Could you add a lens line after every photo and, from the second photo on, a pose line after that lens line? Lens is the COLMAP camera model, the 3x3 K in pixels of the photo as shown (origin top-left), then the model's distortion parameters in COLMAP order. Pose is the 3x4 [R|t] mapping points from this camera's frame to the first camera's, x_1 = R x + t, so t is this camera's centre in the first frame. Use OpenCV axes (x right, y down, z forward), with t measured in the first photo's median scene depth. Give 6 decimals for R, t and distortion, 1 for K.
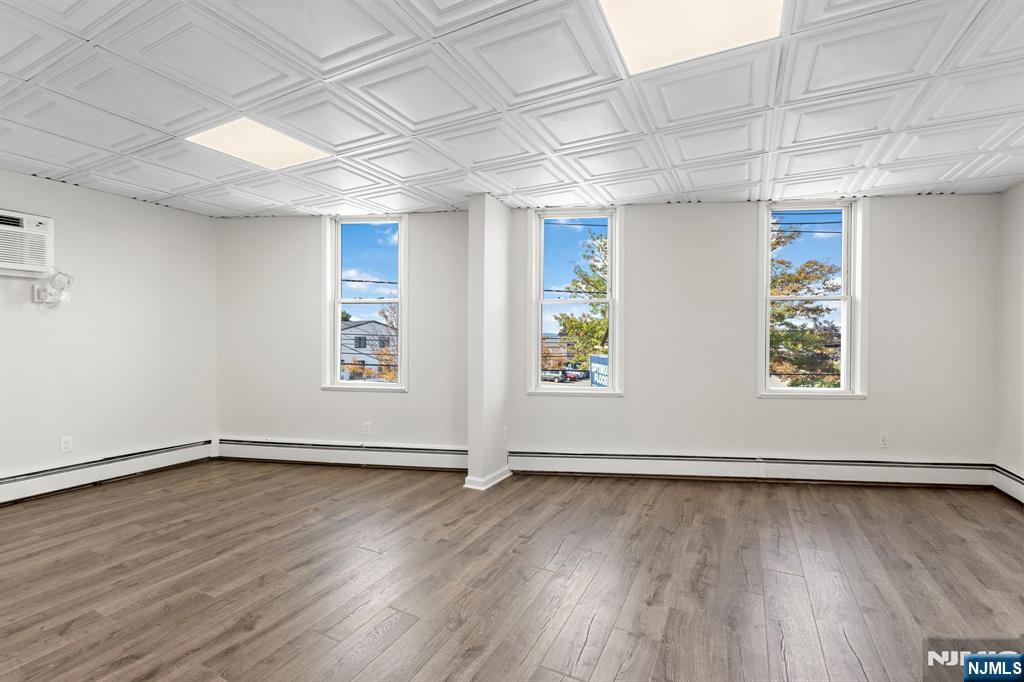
lens RADIAL K [[460.6, 0, 503.1], [0, 460.6, 339.6], [0, 0, 1]] dist [-0.000366, 0.000911]
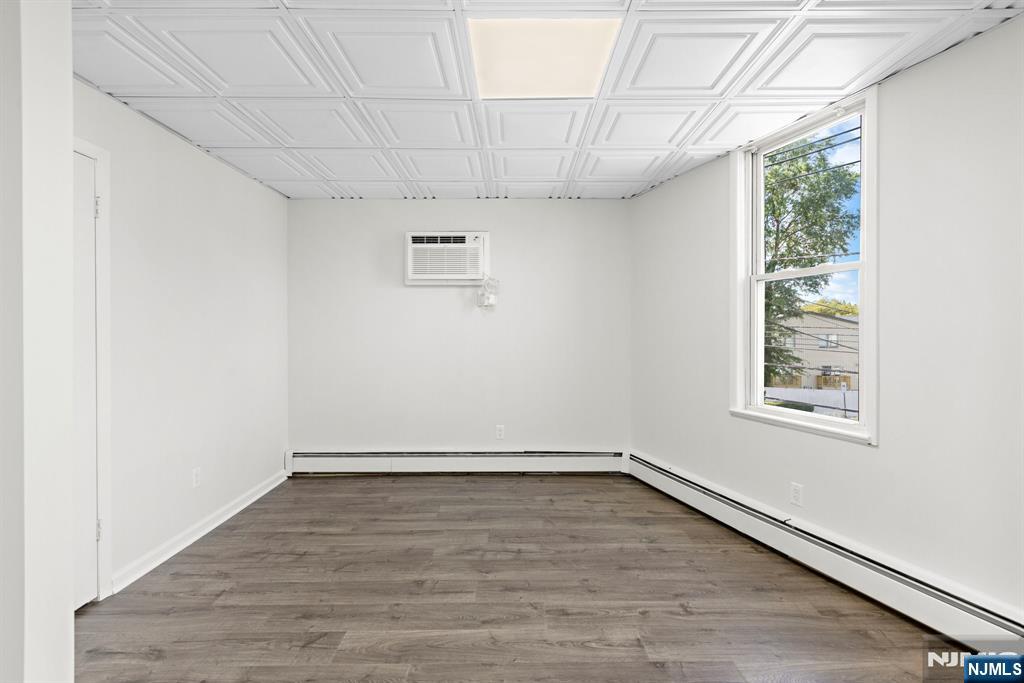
lens RADIAL K [[460.6, 0, 516.2], [0, 460.6, 335.5], [0, 0, 1]] dist [-0.000366, 0.000911]
pose [[0.476317, -0.002516, -0.879270, 0.058508], [-0.001965, 0.999990, -0.003926, -0.002439], [0.879271, 0.003597, 0.476308, 0.568464]]
